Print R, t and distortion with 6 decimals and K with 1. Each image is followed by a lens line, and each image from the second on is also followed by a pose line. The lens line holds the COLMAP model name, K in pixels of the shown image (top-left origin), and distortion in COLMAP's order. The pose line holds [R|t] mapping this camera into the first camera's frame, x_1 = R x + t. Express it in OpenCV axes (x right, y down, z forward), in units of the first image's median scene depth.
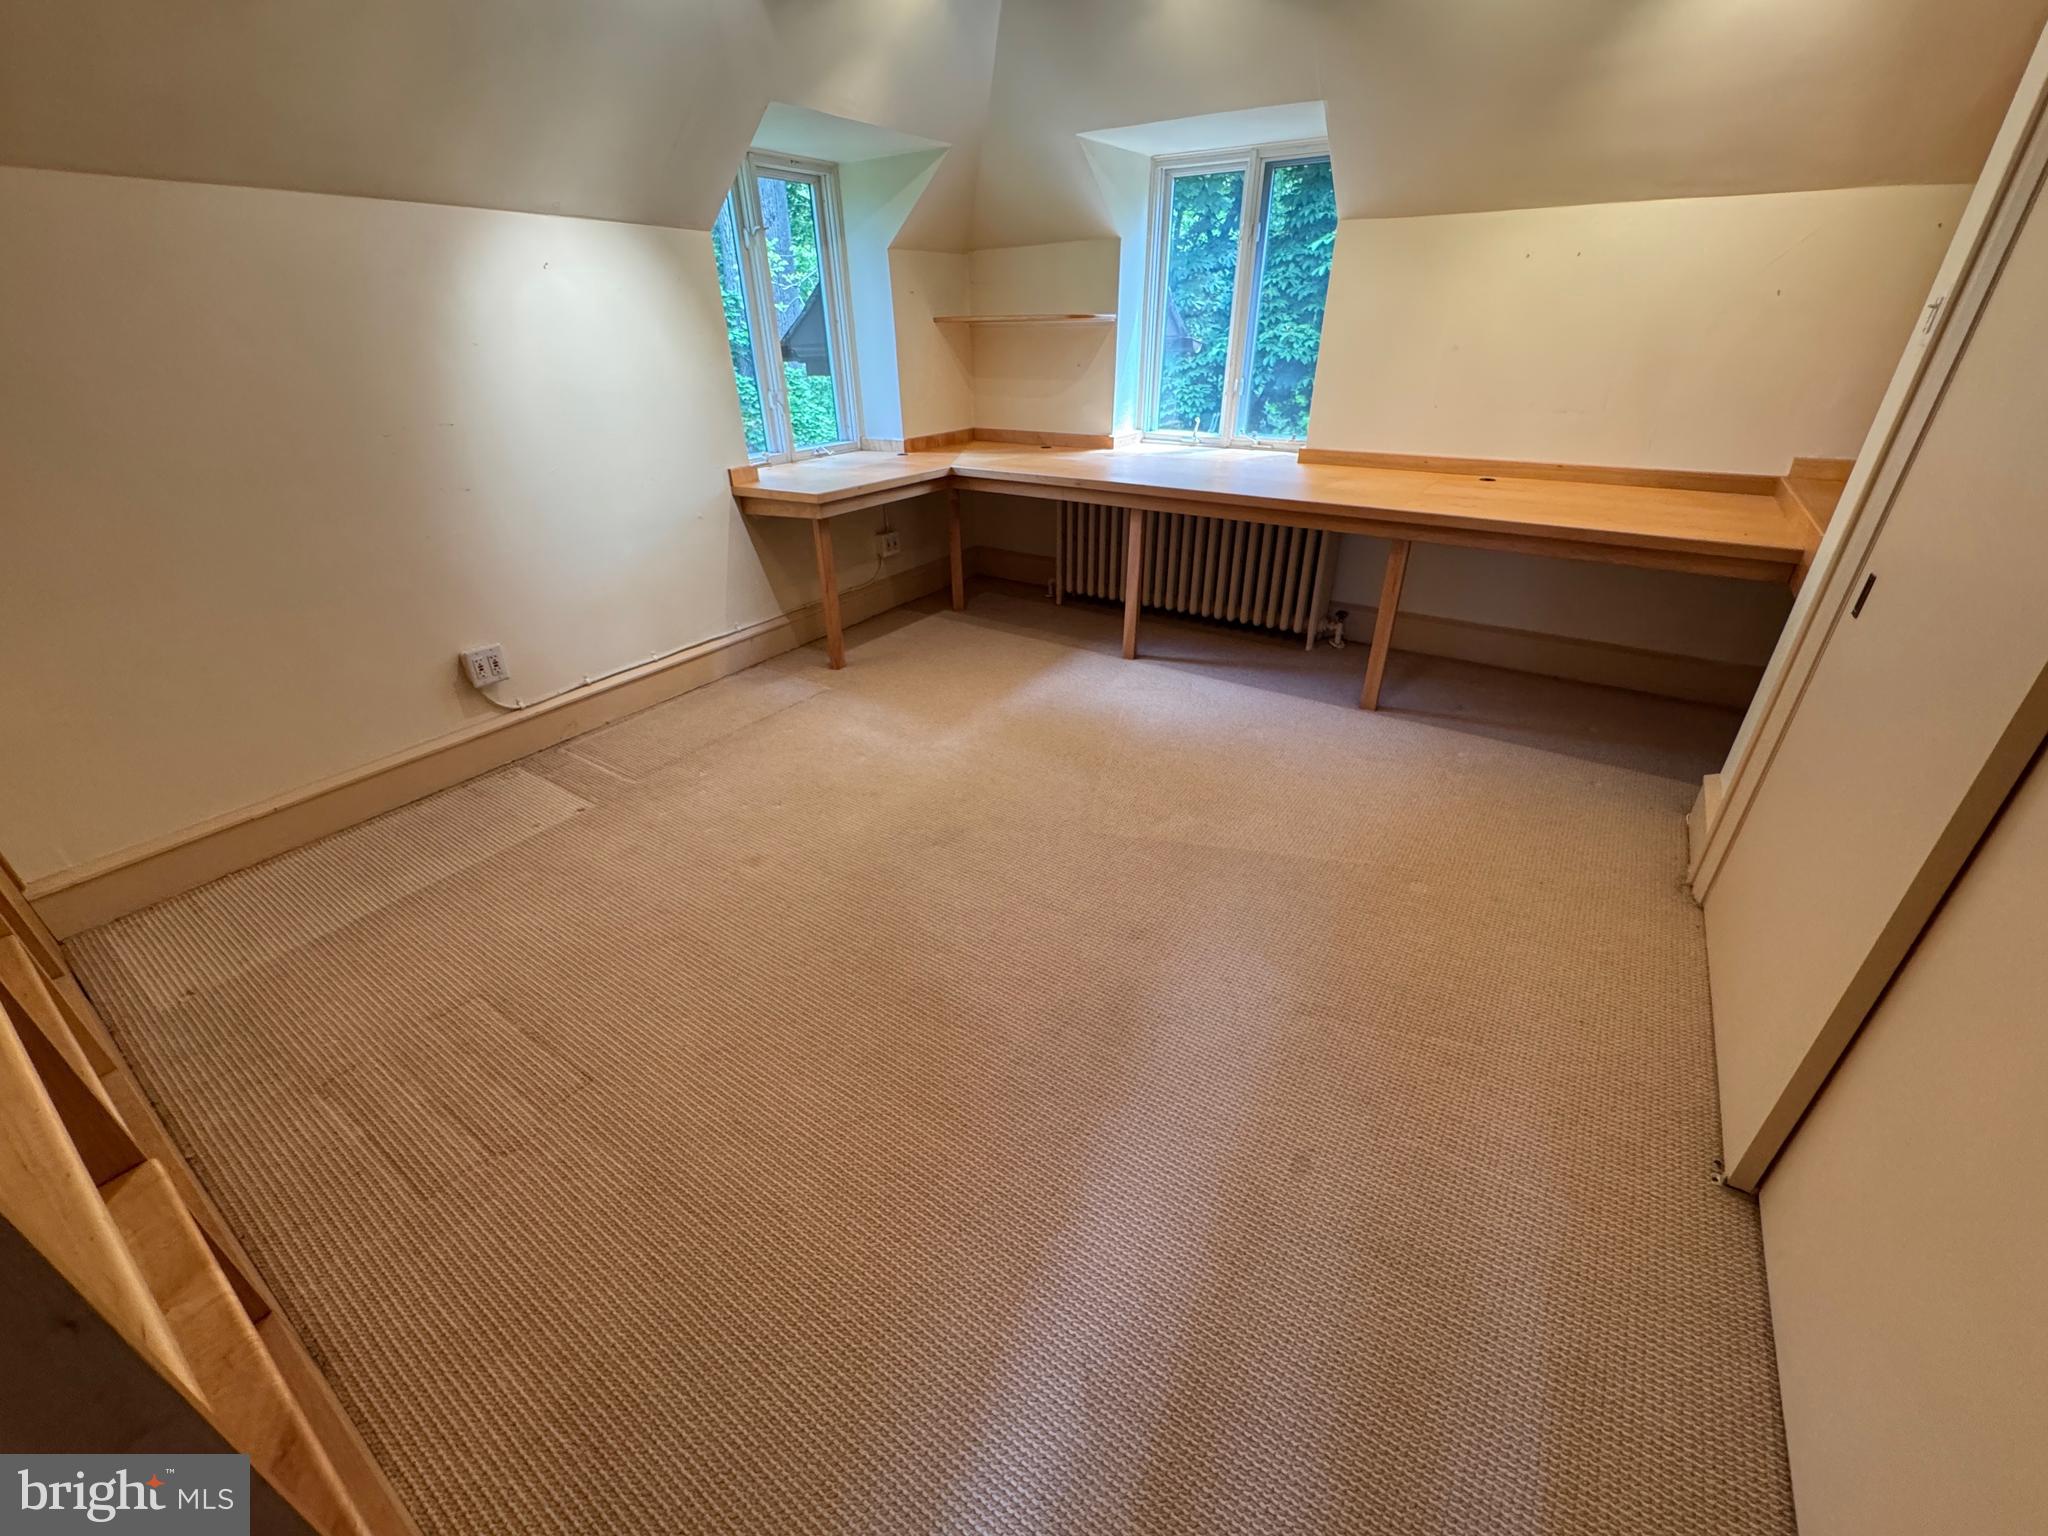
lens RADIAL K [[822.0, 0, 1024.0], [0, 822.0, 768.0], [0, 0, 1]] dist [-0.000886, 0.000785]
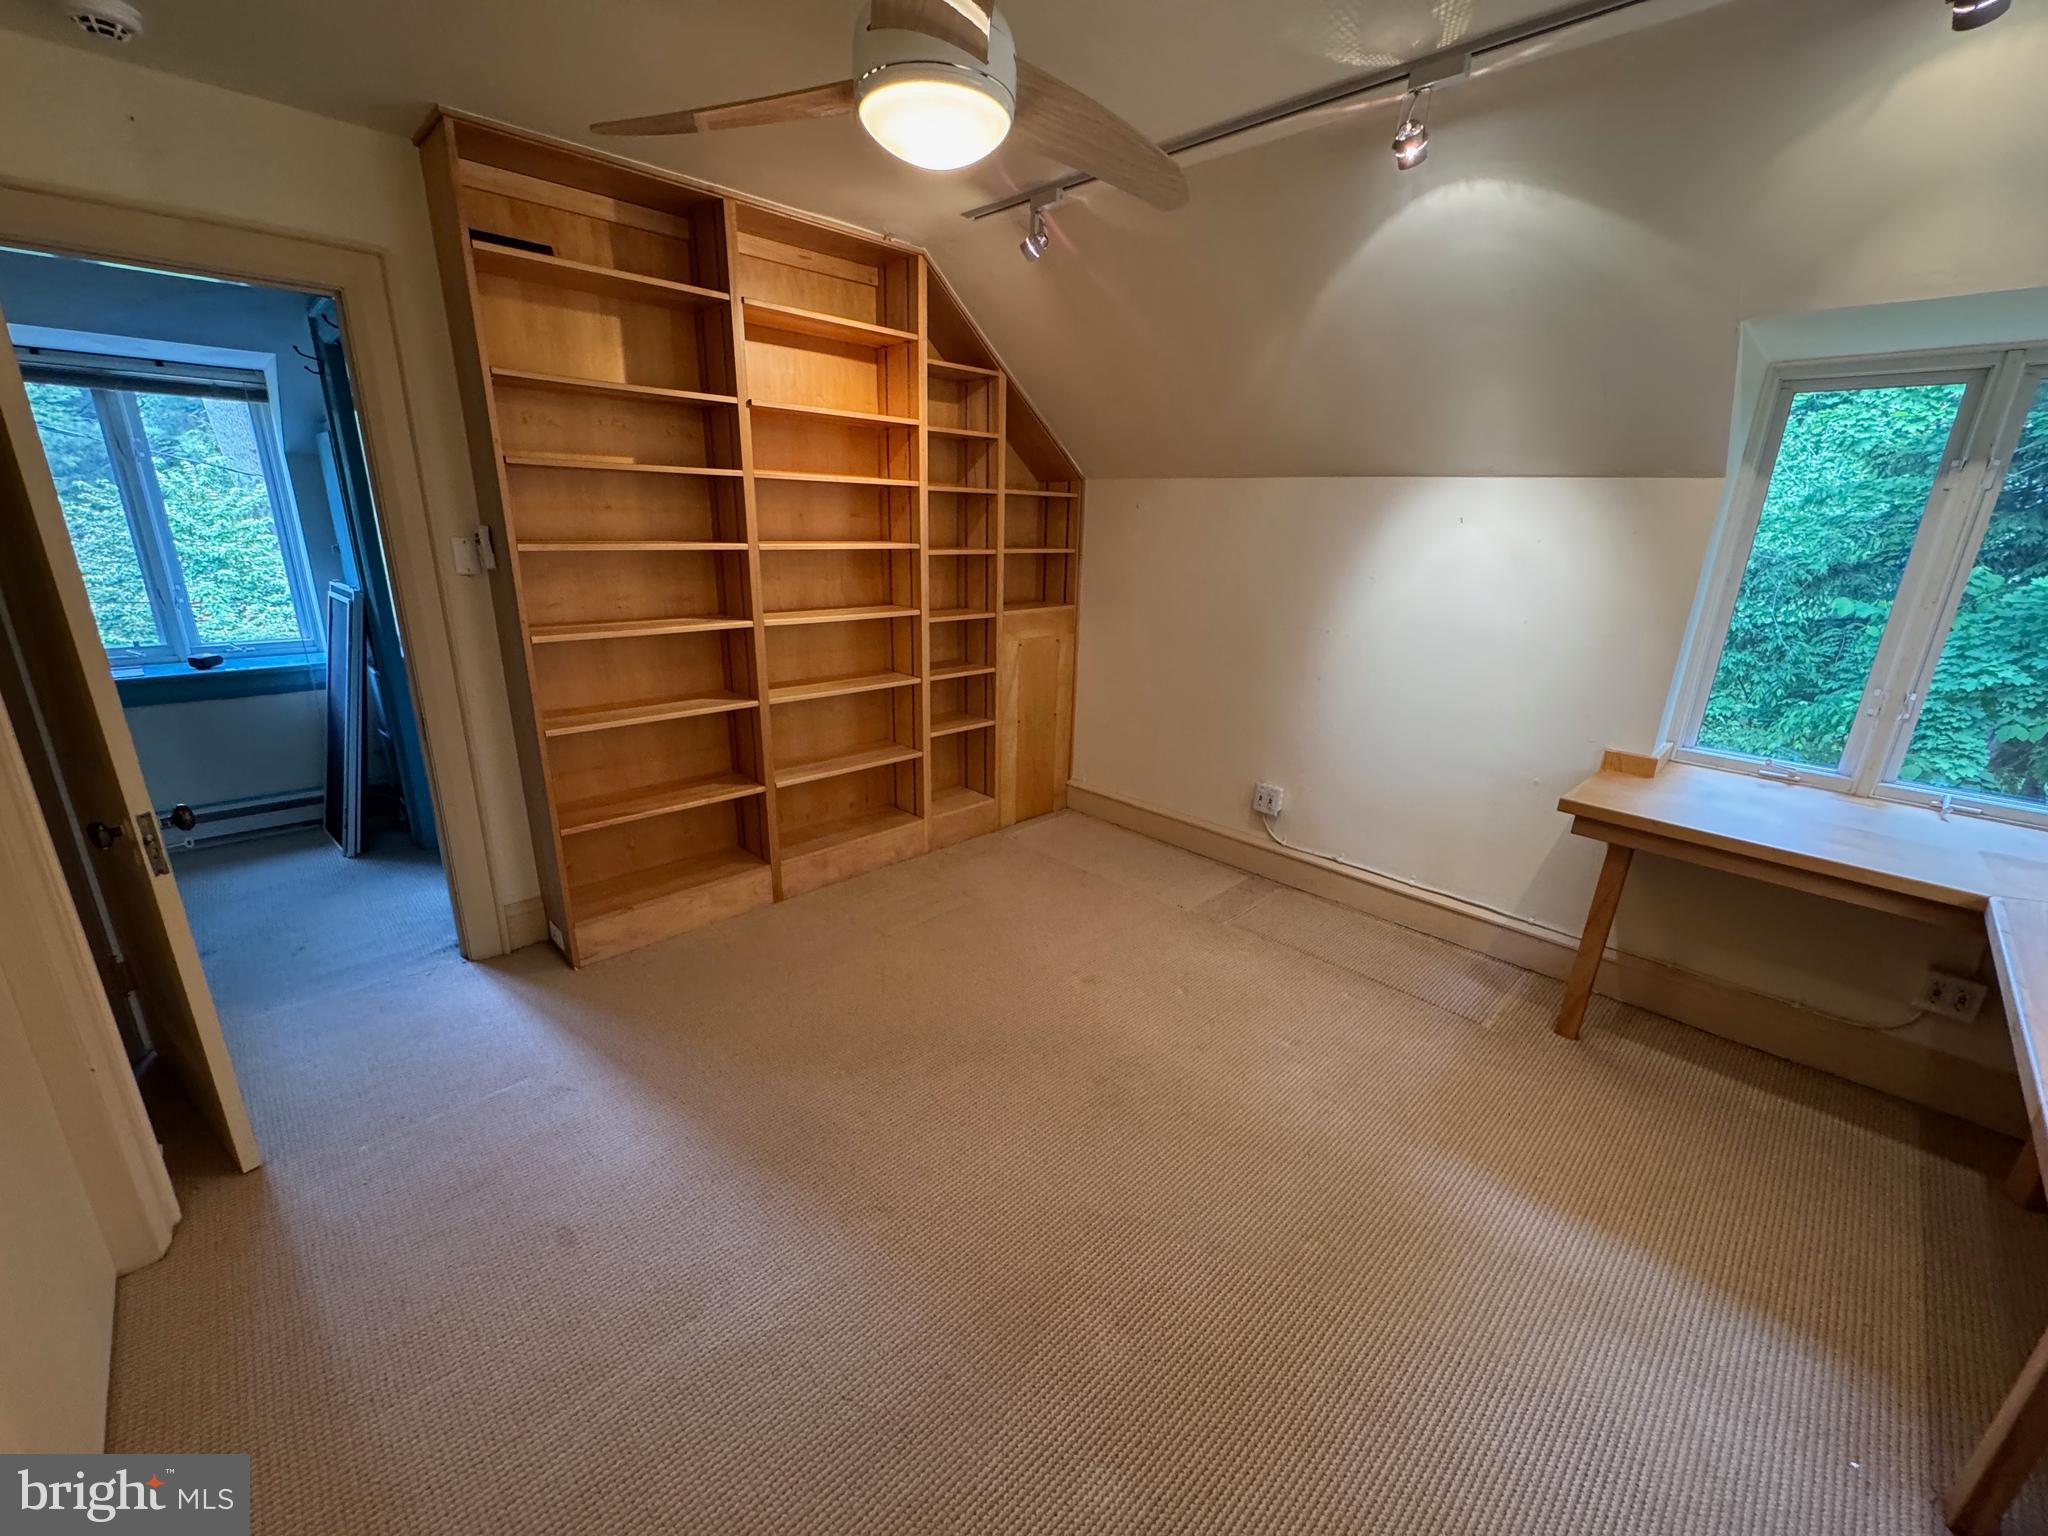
lens RADIAL K [[822.0, 0, 1024.0], [0, 822.0, 768.0], [0, 0, 1]] dist [-0.000886, 0.000785]
pose [[-0.201160, 0.291773, -0.935095, 0.503744], [-0.496405, 0.792589, 0.354096, -0.356096], [0.844462, 0.535416, -0.014599, 0.559000]]
